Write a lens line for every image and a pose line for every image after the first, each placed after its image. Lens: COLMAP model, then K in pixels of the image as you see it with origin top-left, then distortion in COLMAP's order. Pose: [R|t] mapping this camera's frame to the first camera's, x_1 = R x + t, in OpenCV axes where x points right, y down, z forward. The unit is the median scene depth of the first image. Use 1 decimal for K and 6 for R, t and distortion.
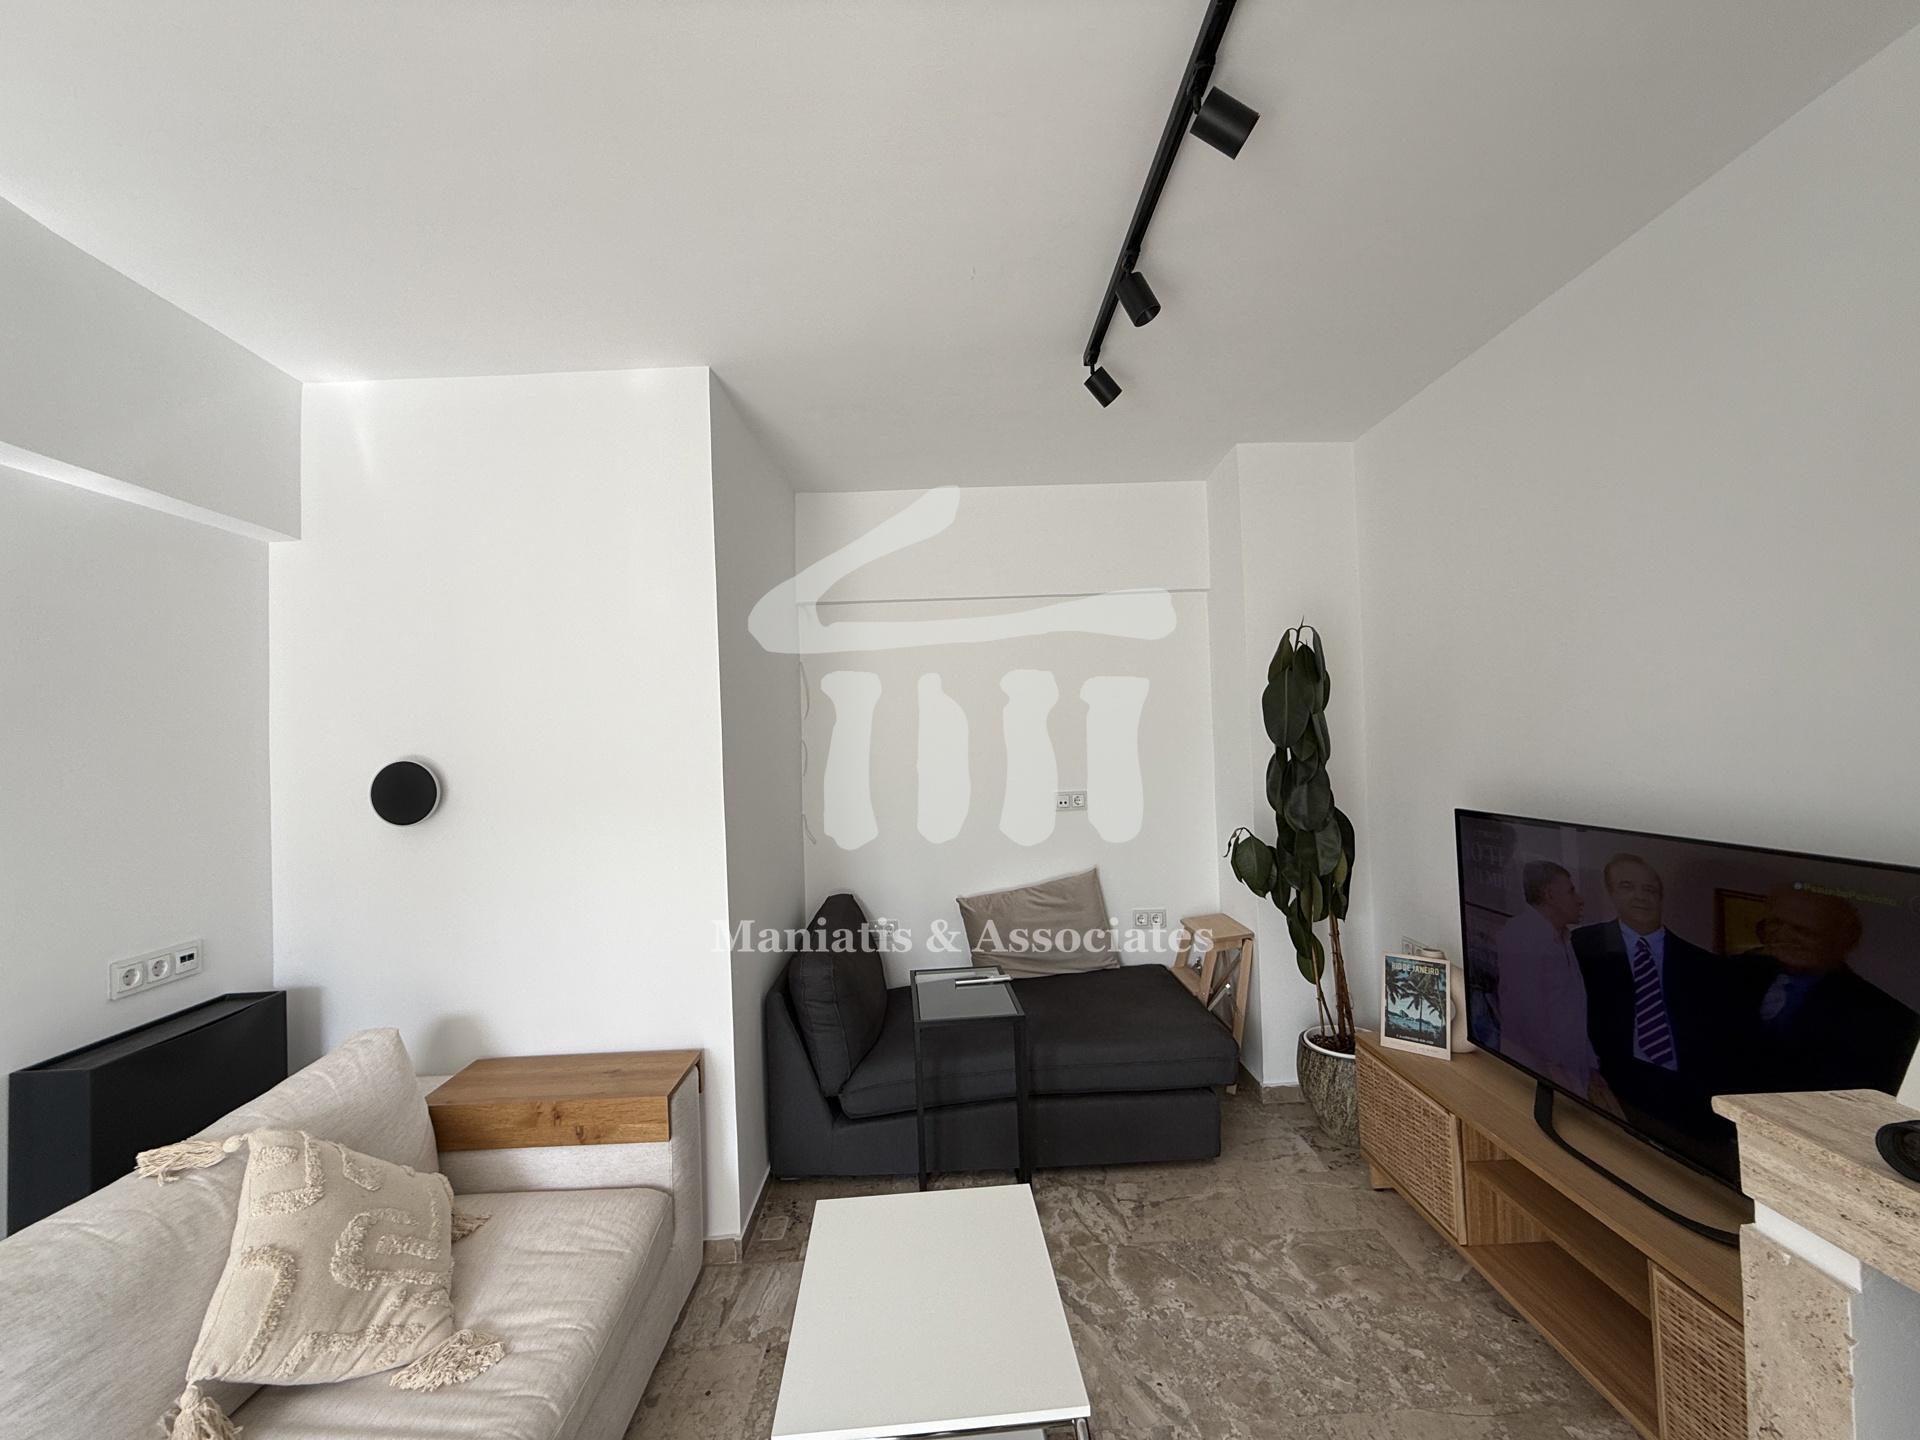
lens RADIAL K [[762.8, 0, 956.2], [0, 762.8, 719.4], [0, 0, 1]] dist [-0.000093, -0.000056]
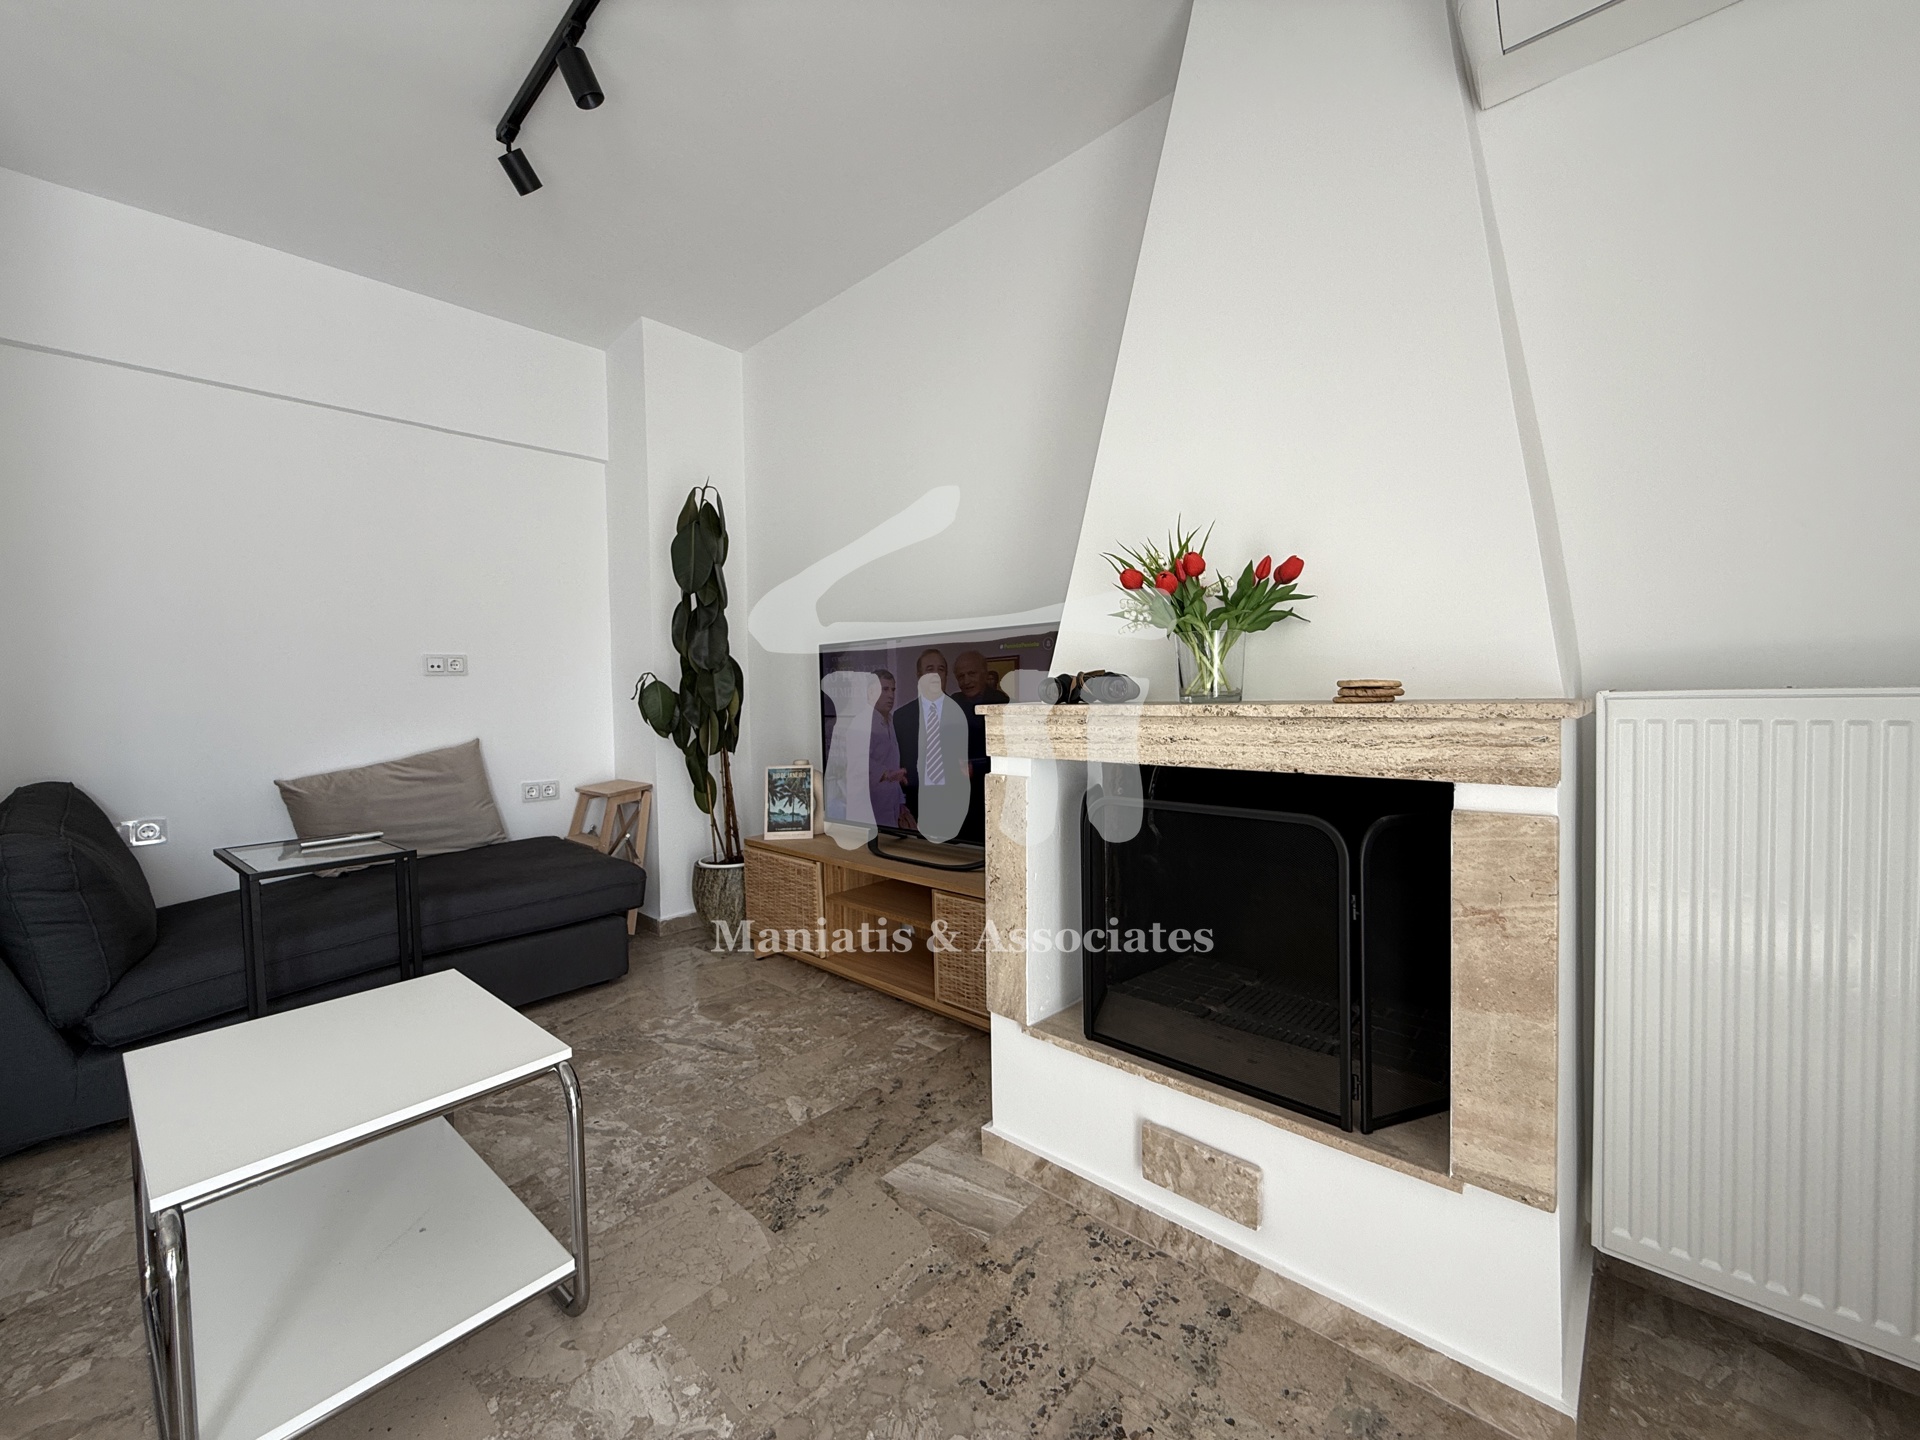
lens RADIAL K [[762.8, 0, 956.2], [0, 762.8, 719.4], [0, 0, 1]] dist [-0.000093, -0.000056]
pose [[0.694190, -0.005225, 0.719773, -0.106035], [-0.021075, 0.999397, 0.027580, 0.185826], [-0.719483, -0.034315, 0.693661, -0.062483]]
